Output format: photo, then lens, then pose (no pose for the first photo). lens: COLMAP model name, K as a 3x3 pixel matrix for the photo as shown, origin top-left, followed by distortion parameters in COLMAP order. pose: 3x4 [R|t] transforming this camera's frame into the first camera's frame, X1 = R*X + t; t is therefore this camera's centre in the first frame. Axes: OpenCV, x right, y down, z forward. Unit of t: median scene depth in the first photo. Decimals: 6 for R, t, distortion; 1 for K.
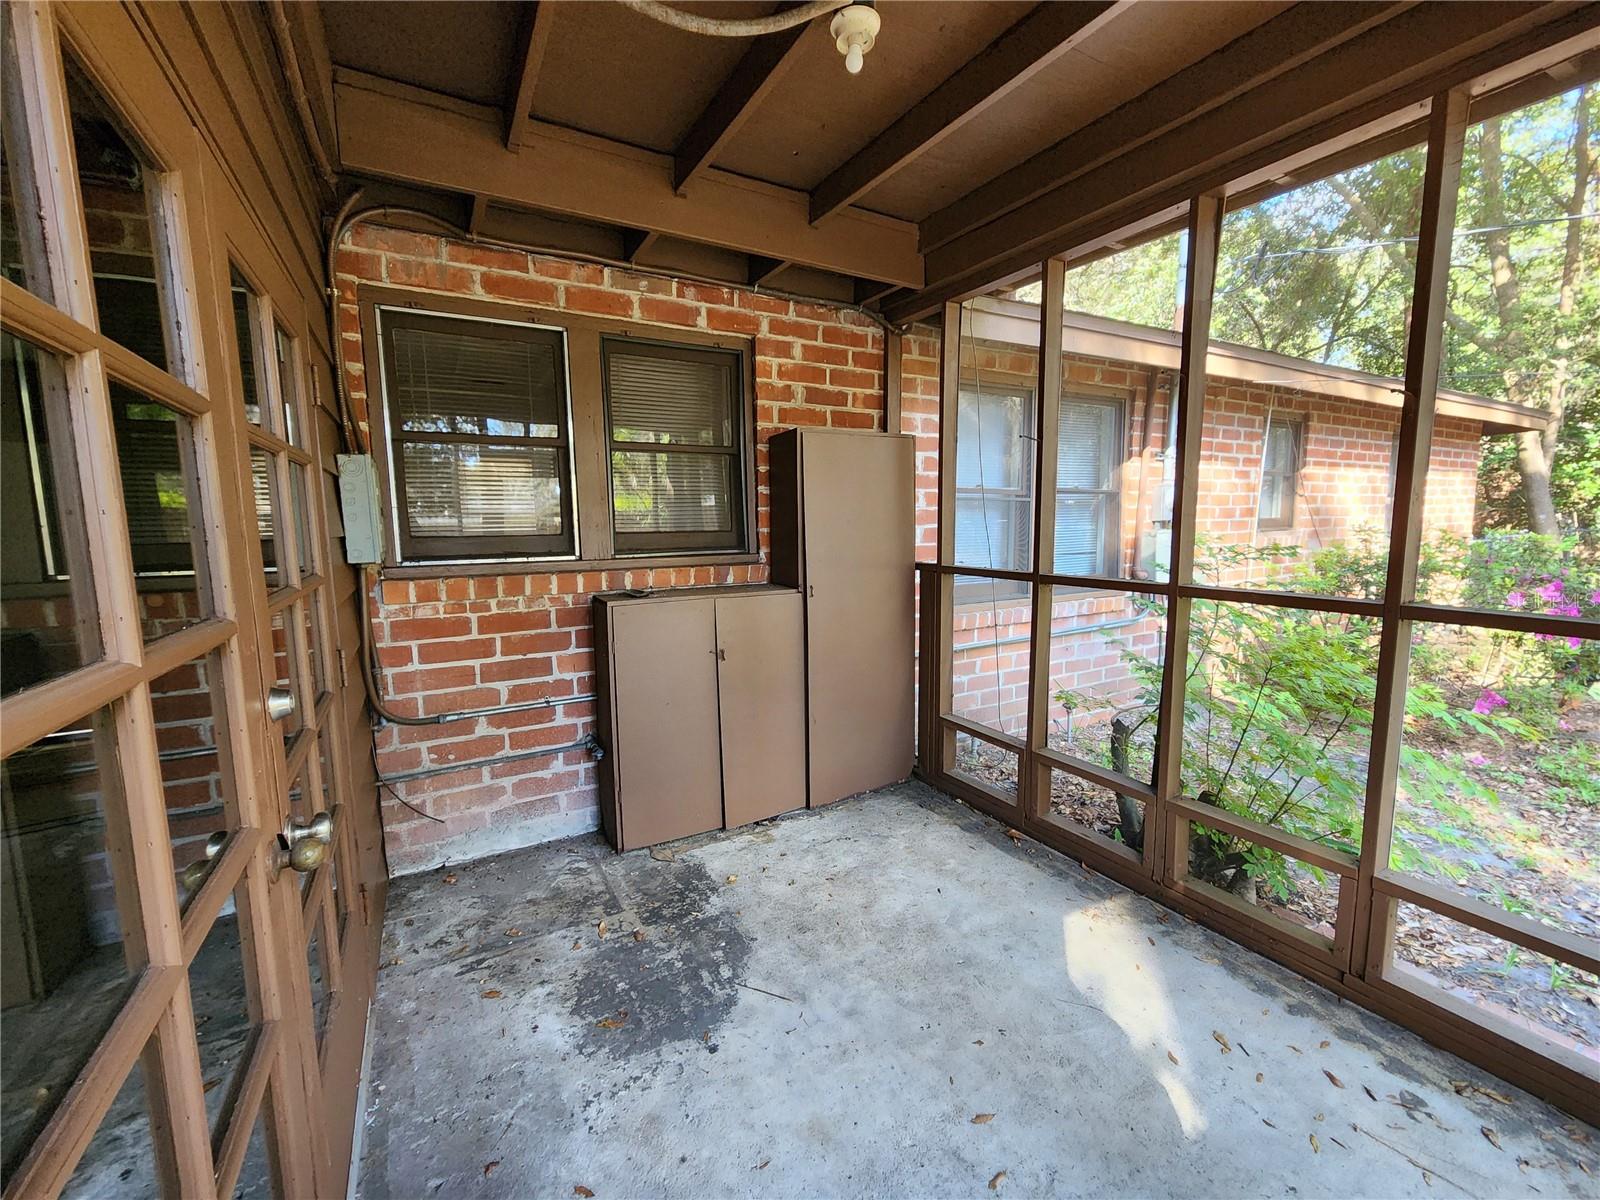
lens RADIAL K [[657.2, 0, 802.1], [0, 657.2, 600.6], [0, 0, 1]] dist [0.000374, -0.000037]
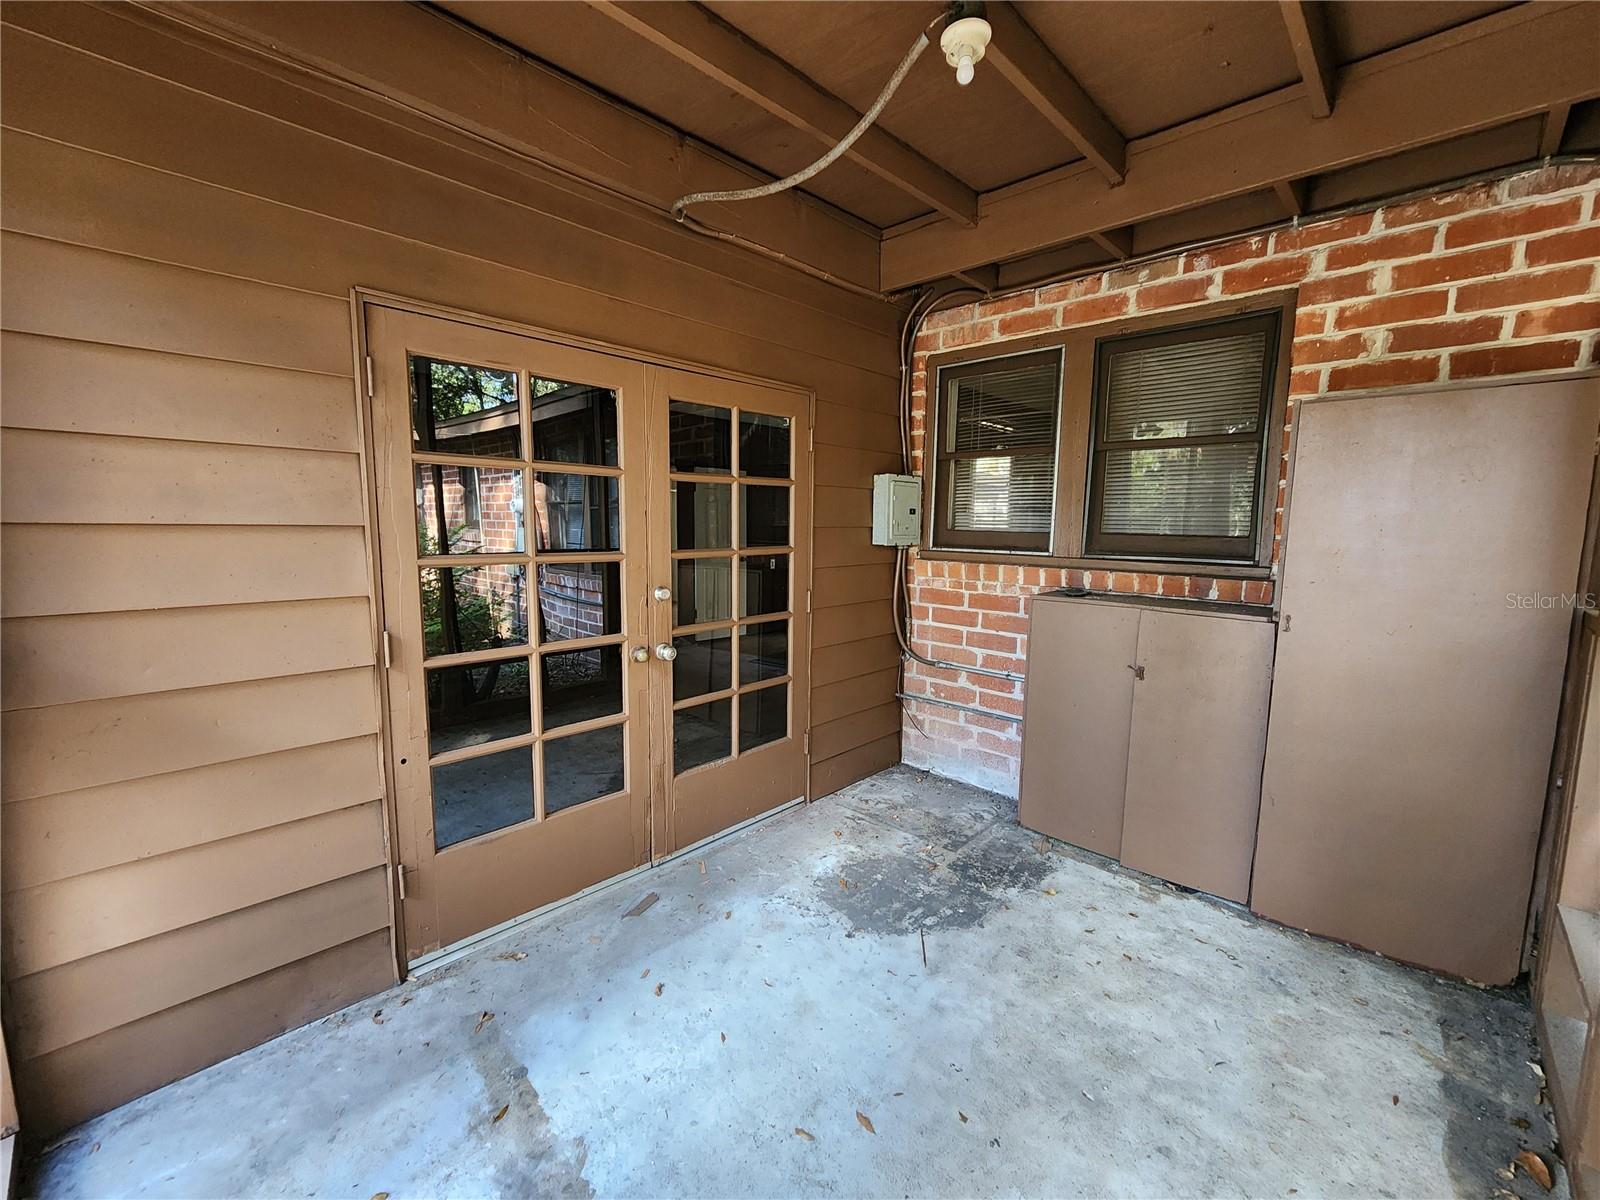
lens RADIAL K [[657.2, 0, 802.1], [0, 657.2, 600.6], [0, 0, 1]] dist [0.000374, -0.000037]
pose [[0.288702, 0.133935, -0.948005, 0.611558], [-0.130770, 0.986404, 0.099536, -0.045861], [0.948446, 0.095234, 0.302291, 0.298046]]
